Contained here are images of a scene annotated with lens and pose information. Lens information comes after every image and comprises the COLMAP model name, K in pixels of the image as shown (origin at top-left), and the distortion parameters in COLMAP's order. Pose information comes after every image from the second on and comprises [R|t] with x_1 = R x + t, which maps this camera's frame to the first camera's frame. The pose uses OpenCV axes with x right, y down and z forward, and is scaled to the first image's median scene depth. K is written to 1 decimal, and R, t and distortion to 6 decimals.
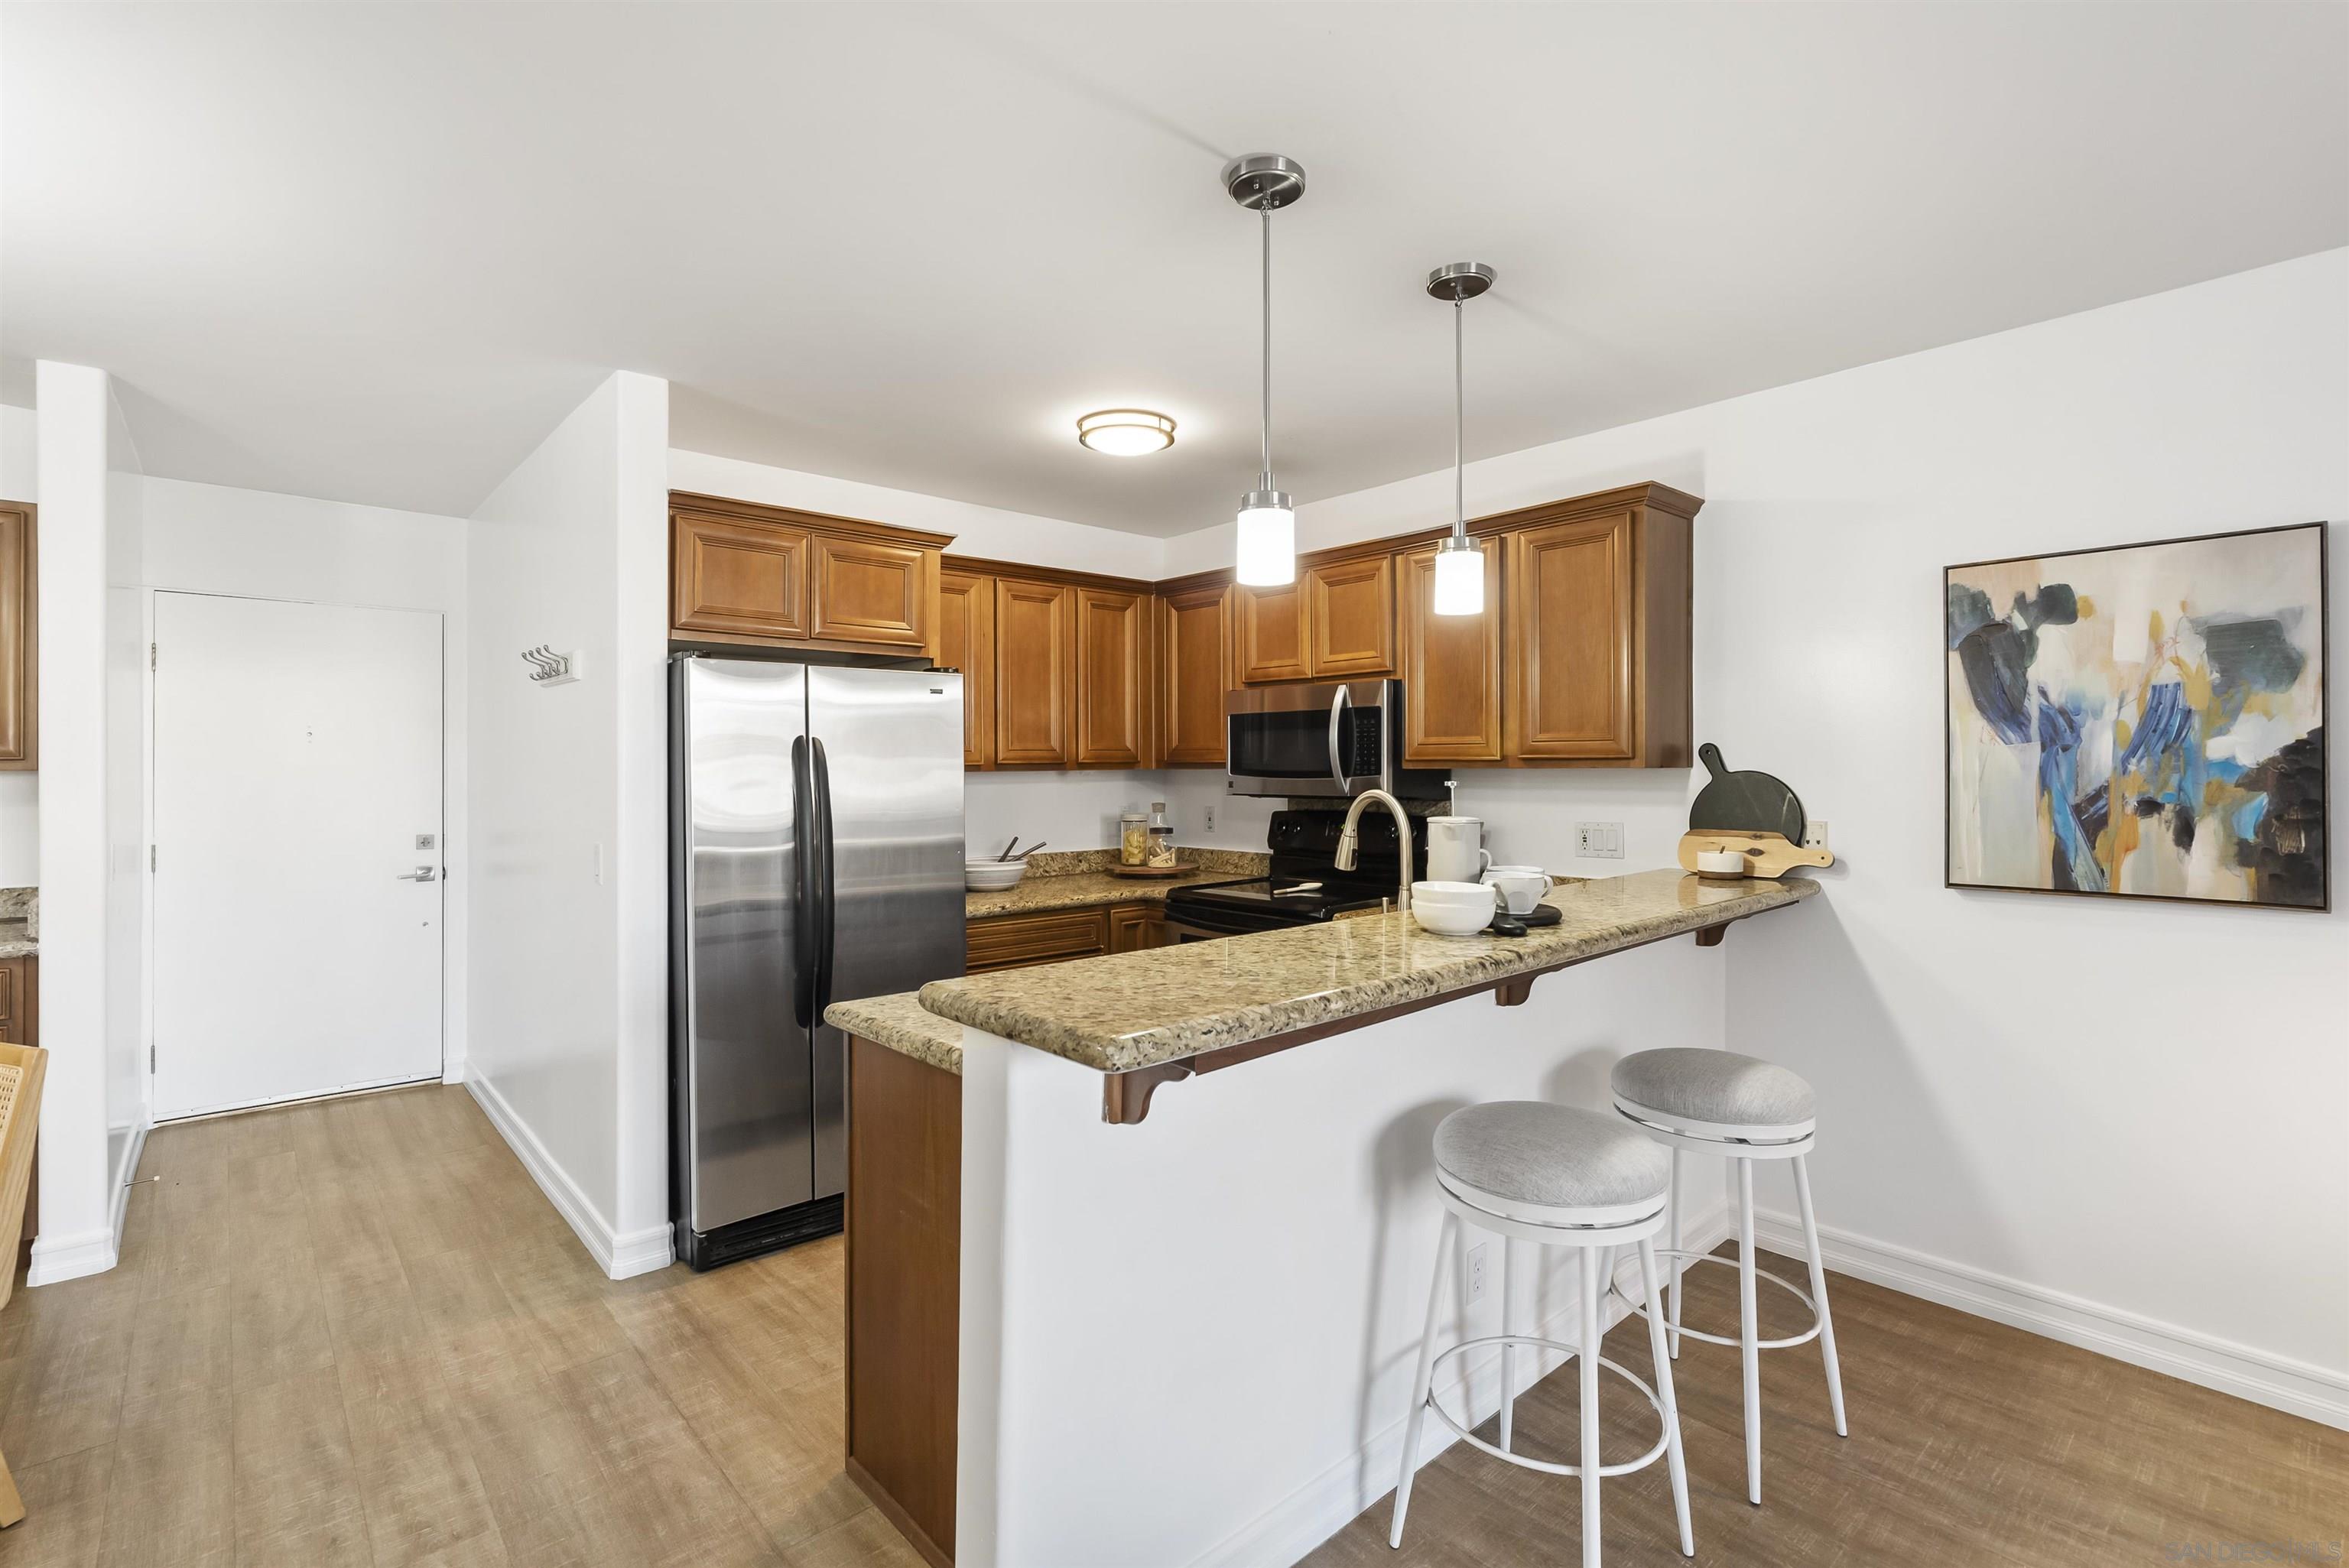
lens RADIAL K [[1067.1, 0, 1166.5], [0, 1067.1, 769.9], [0, 0, 1]] dist [-0.005061, 0.002785]
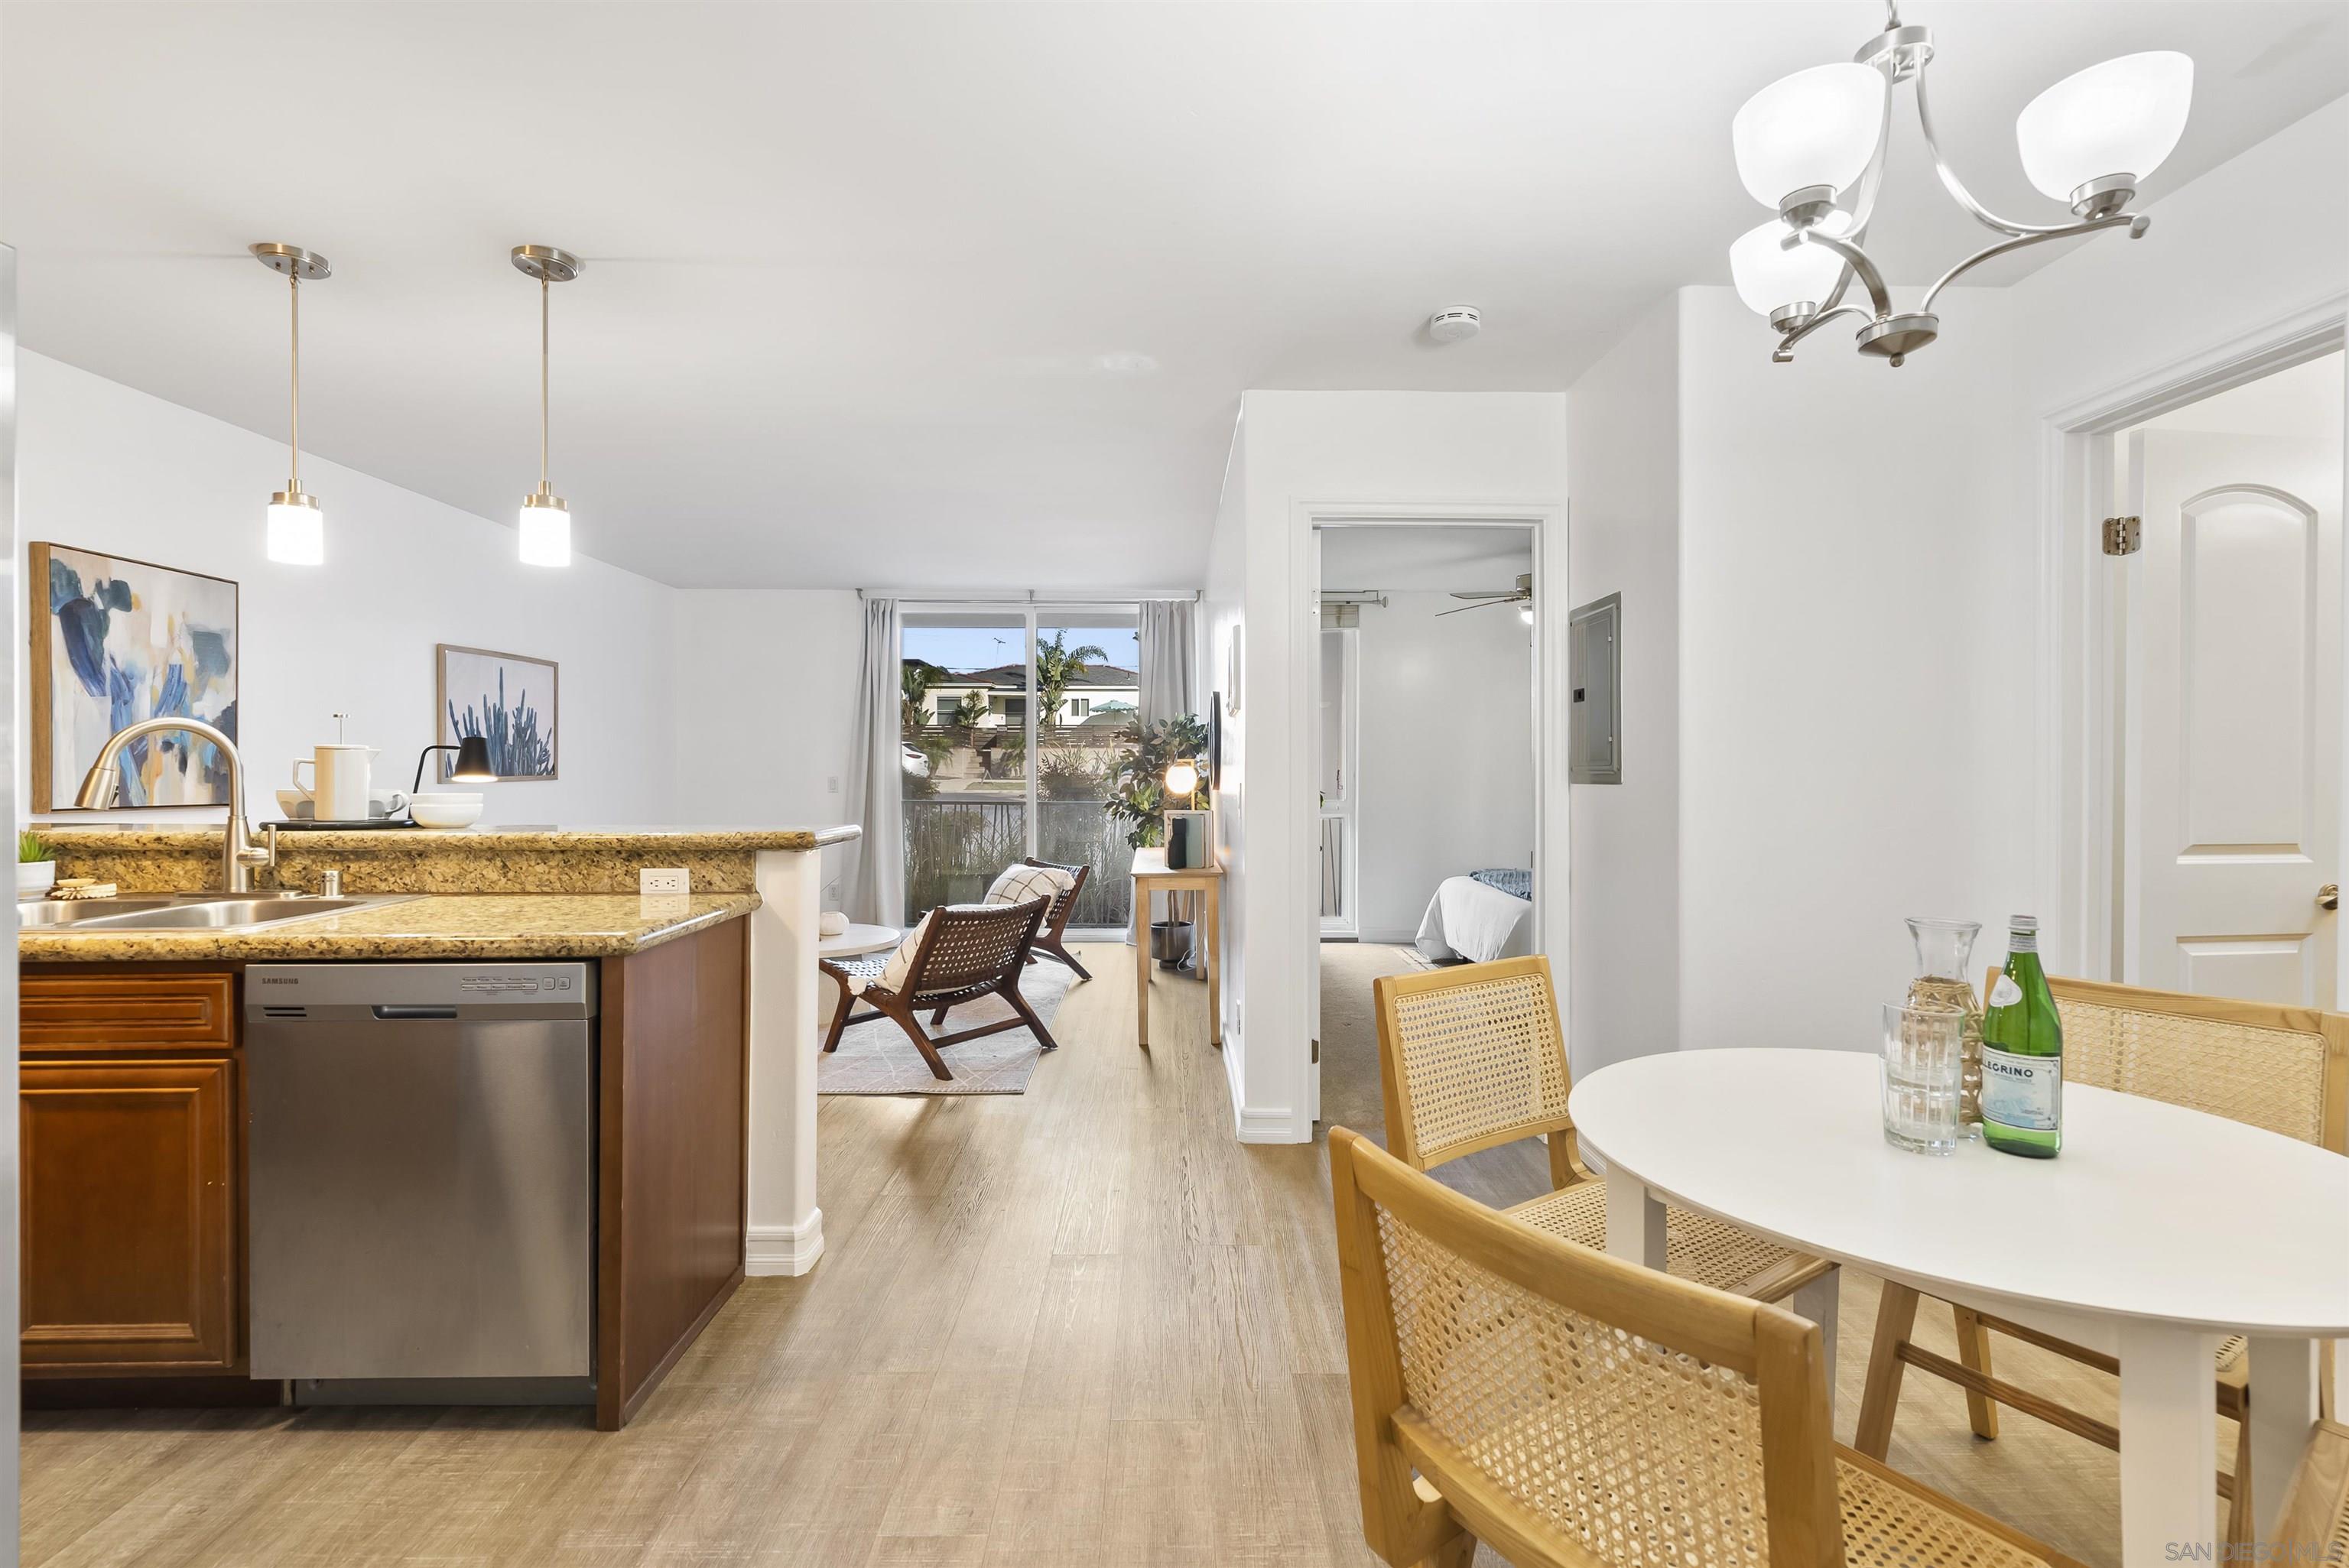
lens RADIAL K [[1067.1, 0, 1181.8], [0, 1067.1, 775.5], [0, 0, 1]] dist [-0.005061, 0.002785]
pose [[-0.758537, -0.005531, 0.651606, -1.101647], [-0.005987, 0.999981, 0.001519, 0.064648], [-0.651602, -0.002749, -0.758556, 1.194850]]
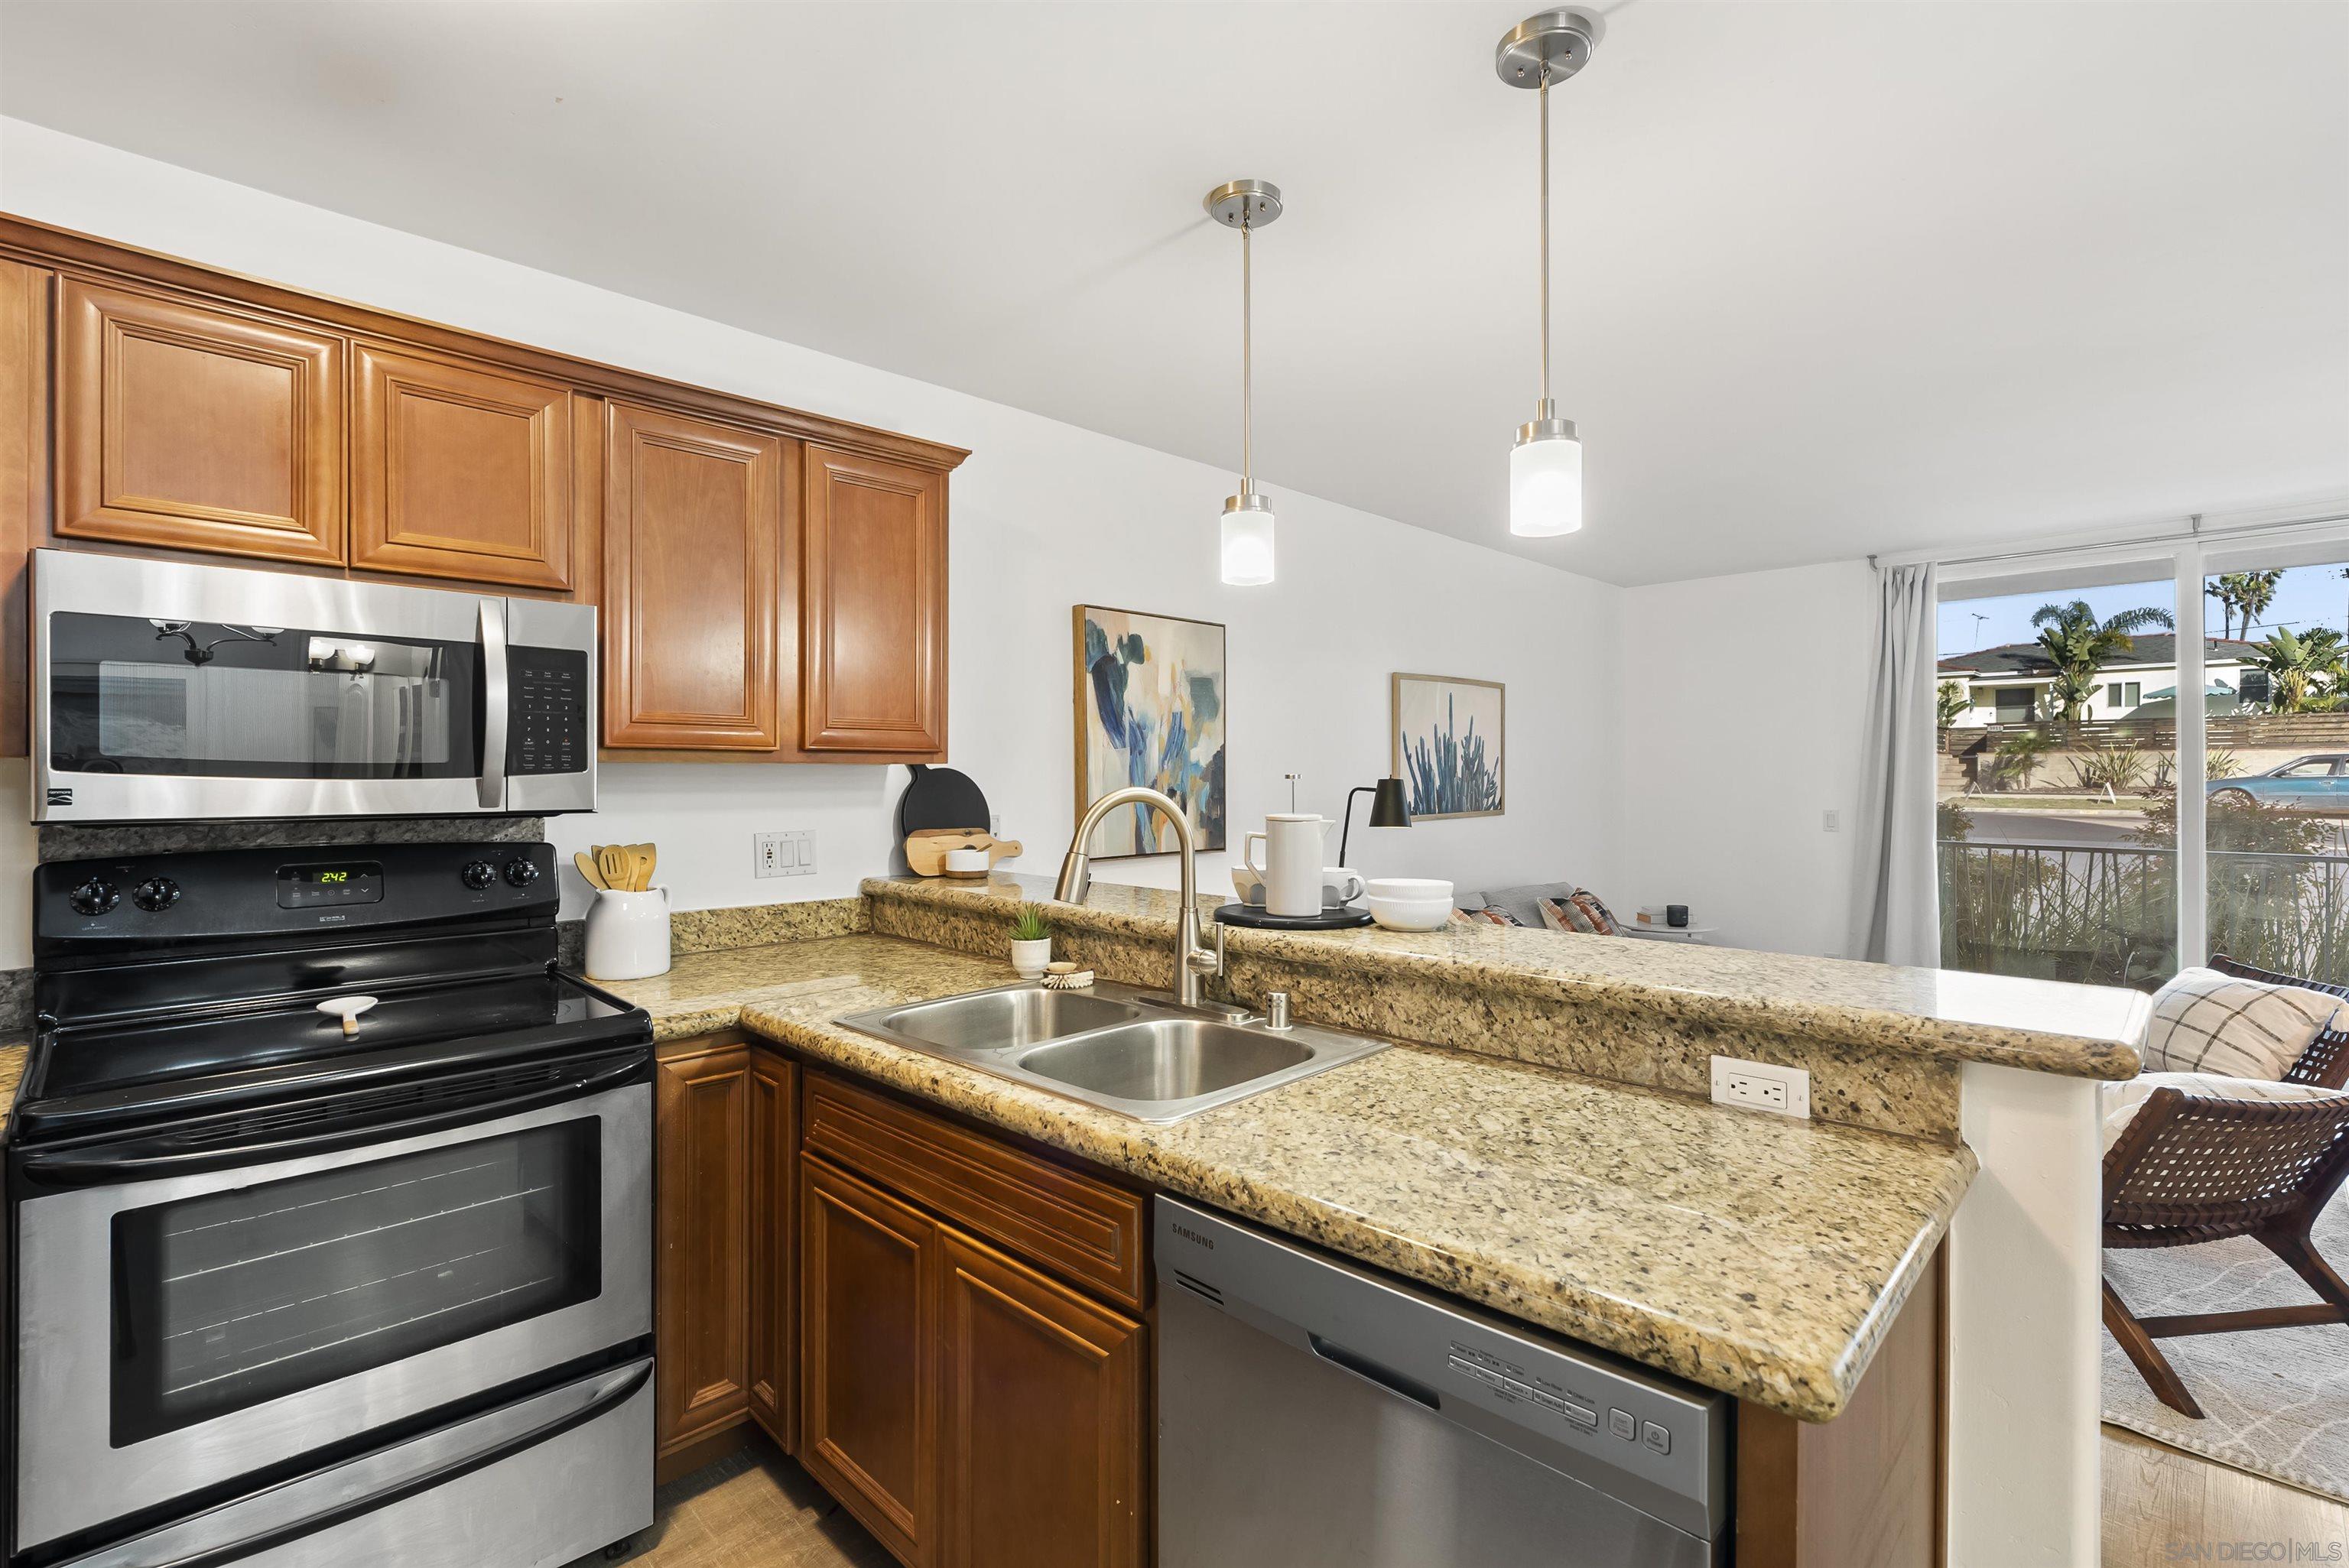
lens RADIAL K [[1067.1, 0, 1169.0], [0, 1067.1, 780.4], [0, 0, 1]] dist [-0.005061, 0.002785]
pose [[-0.048669, -0.003226, 0.998810, -0.575973], [-0.003918, 0.999988, 0.003039, 0.011872], [-0.998807, -0.003765, -0.048681, 1.068049]]
